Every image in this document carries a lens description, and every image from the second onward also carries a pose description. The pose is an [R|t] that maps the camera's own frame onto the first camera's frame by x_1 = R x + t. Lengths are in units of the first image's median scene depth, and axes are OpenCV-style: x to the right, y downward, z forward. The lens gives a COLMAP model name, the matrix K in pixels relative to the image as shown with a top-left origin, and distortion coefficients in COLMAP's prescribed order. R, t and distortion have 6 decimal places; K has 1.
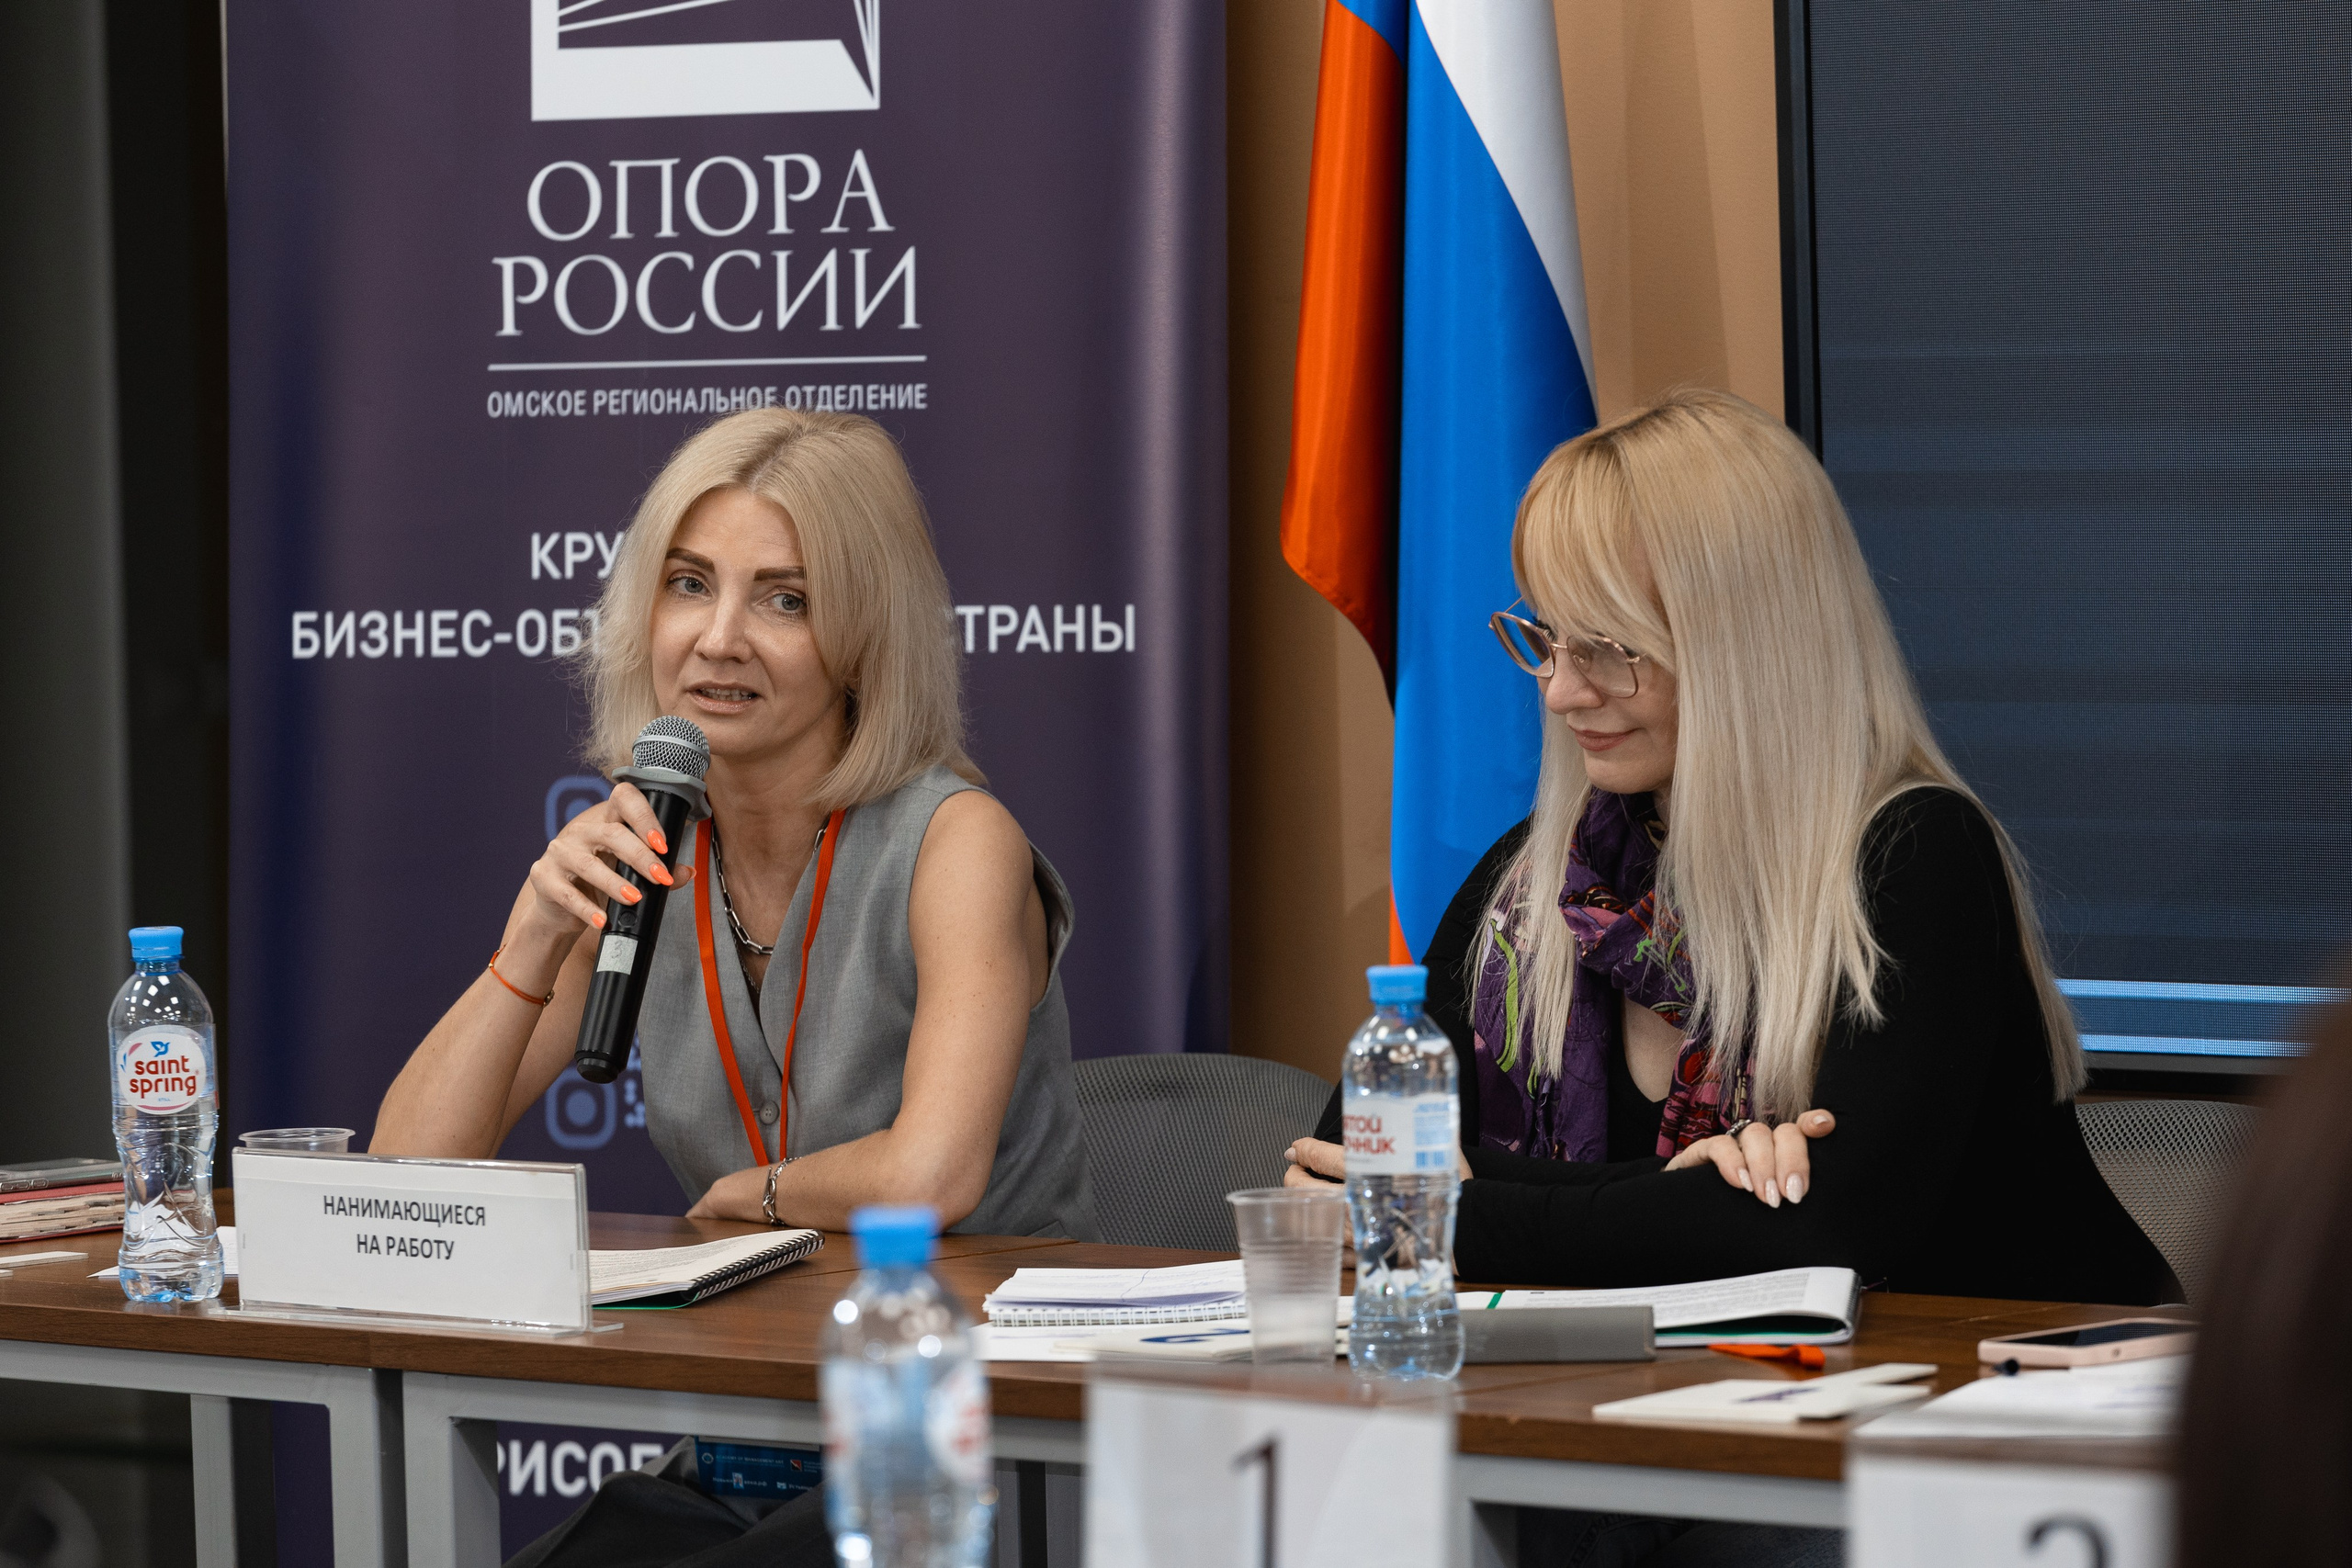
lens RADIAL K [[11001.0, 0, 1175.3], [0, 11001.0, 779.3], [0, 0, 1]] dist [-0.422503, 0.000000]
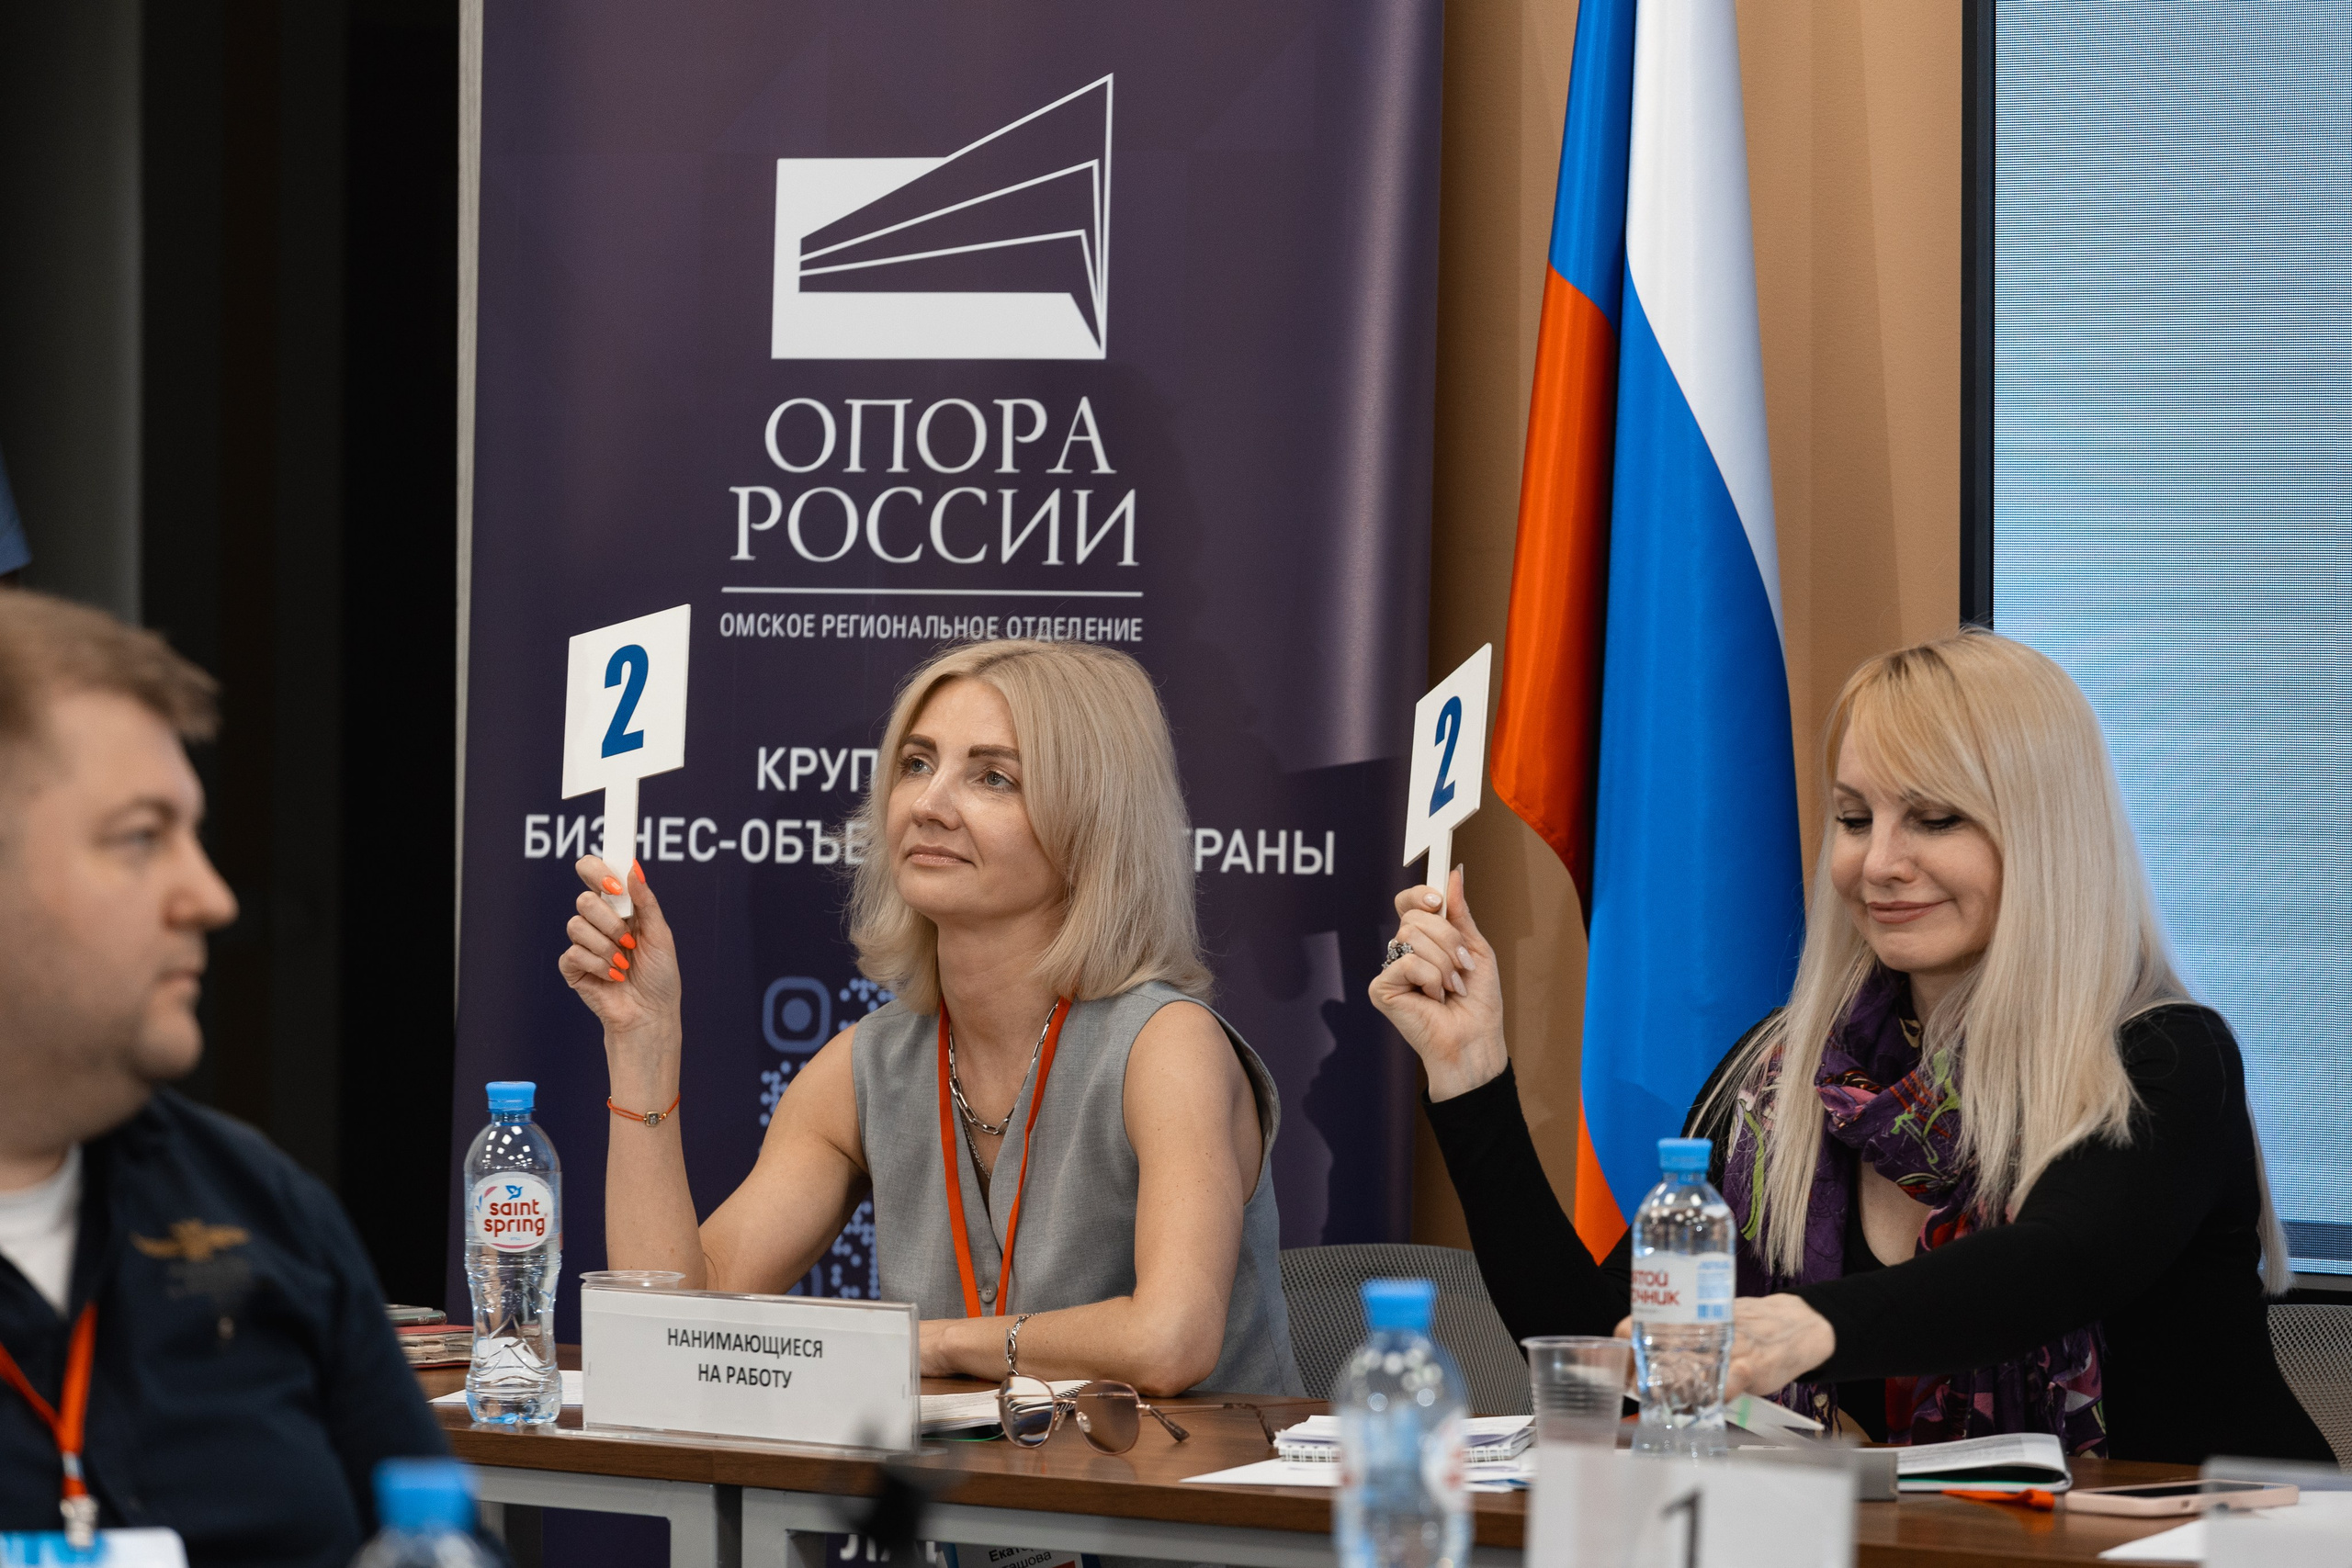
lens RADIAL K [[11402.0, 0, 1175.8], [0, 11402.0, 786.2], [0, 0, 1]] dist [-0.141045, 0.000000]
pose [[0.999439, 0.032767, 0.006871, -0.028922], [-0.032591, 0.999173, -0.024320, 0.007758], [-0.007662, 0.024083, 0.999681, -0.115577]]
